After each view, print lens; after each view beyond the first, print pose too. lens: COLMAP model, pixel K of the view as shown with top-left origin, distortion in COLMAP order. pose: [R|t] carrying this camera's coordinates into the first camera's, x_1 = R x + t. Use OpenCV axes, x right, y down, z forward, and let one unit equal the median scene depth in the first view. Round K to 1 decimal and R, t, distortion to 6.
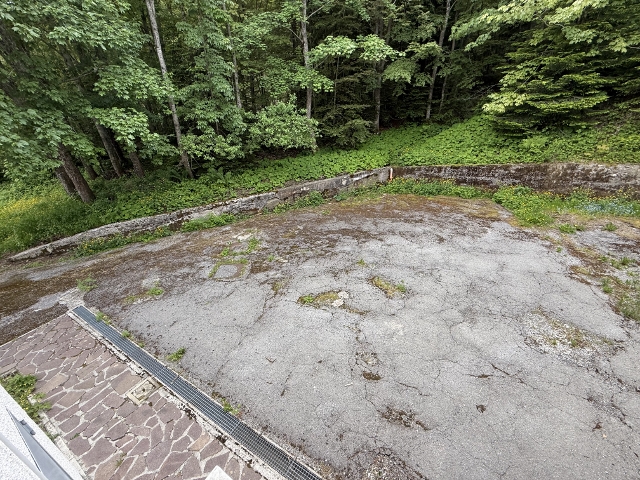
lens RADIAL K [[255.2, 0, 318.1], [0, 255.2, 239.1], [0, 0, 1]] dist [-0.000600, -0.000113]
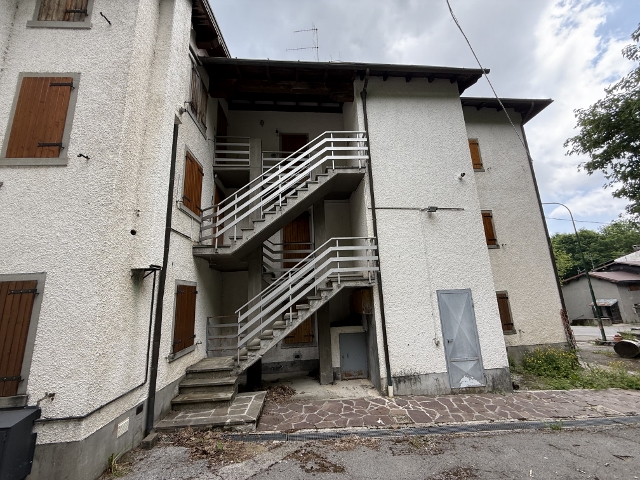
lens RADIAL K [[255.2, 0, 317.7], [0, 255.2, 240.5], [0, 0, 1]] dist [-0.000600, -0.000113]
pose [[-0.802558, -0.056357, -0.593906, 0.475214], [-0.198041, 0.964242, 0.176118, -0.026680], [0.562744, 0.258963, -0.785021, 0.475557]]
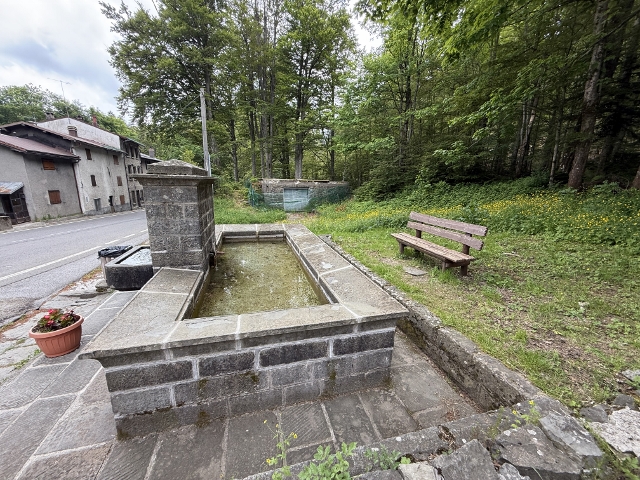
lens RADIAL K [[255.2, 0, 318.7], [0, 255.2, 243.2], [0, 0, 1]] dist [-0.000600, -0.000113]
pose [[0.700232, 0.217153, -0.680088, -1.542955], [-0.355106, 0.932355, -0.067922, 0.264331], [0.619334, 0.289065, 0.729977, 0.381162]]
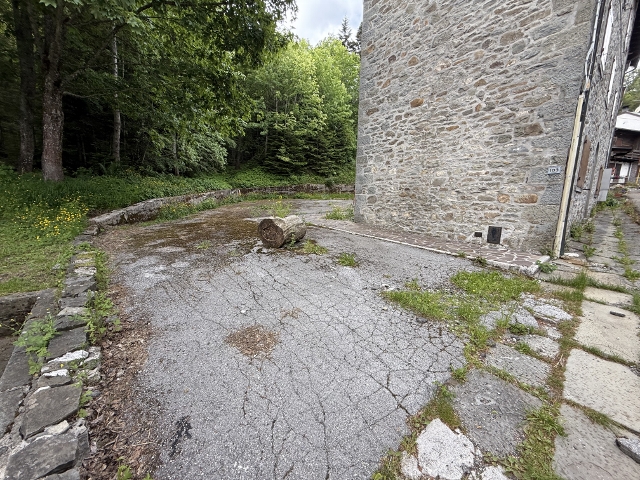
lens RADIAL K [[255.2, 0, 319.0], [0, 255.2, 240.6], [0, 0, 1]] dist [-0.000600, -0.000113]
pose [[0.322645, -0.110876, 0.940004, -1.774714], [0.382949, 0.923495, -0.022514, 0.408205], [-0.865593, 0.367238, 0.340420, 0.203840]]
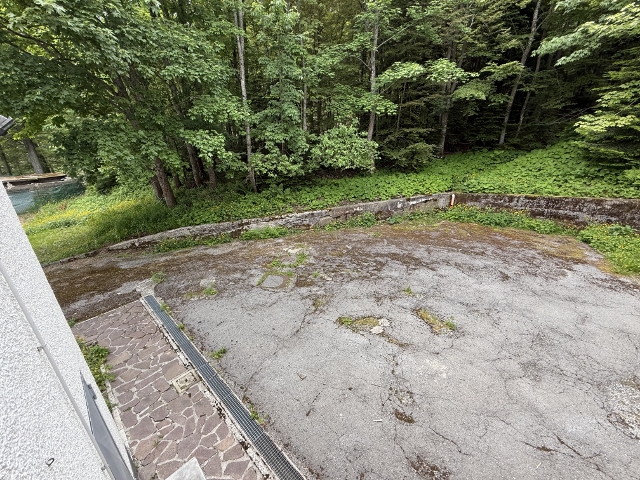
lens RADIAL K [[255.2, 0, 318.3], [0, 255.2, 240.0], [0, 0, 1]] dist [-0.000600, -0.000113]
pose [[0.974379, 0.097474, -0.202691, 0.015250], [-0.110962, 0.992231, -0.056252, -0.003907], [0.195633, 0.077302, 0.977626, -0.002932]]
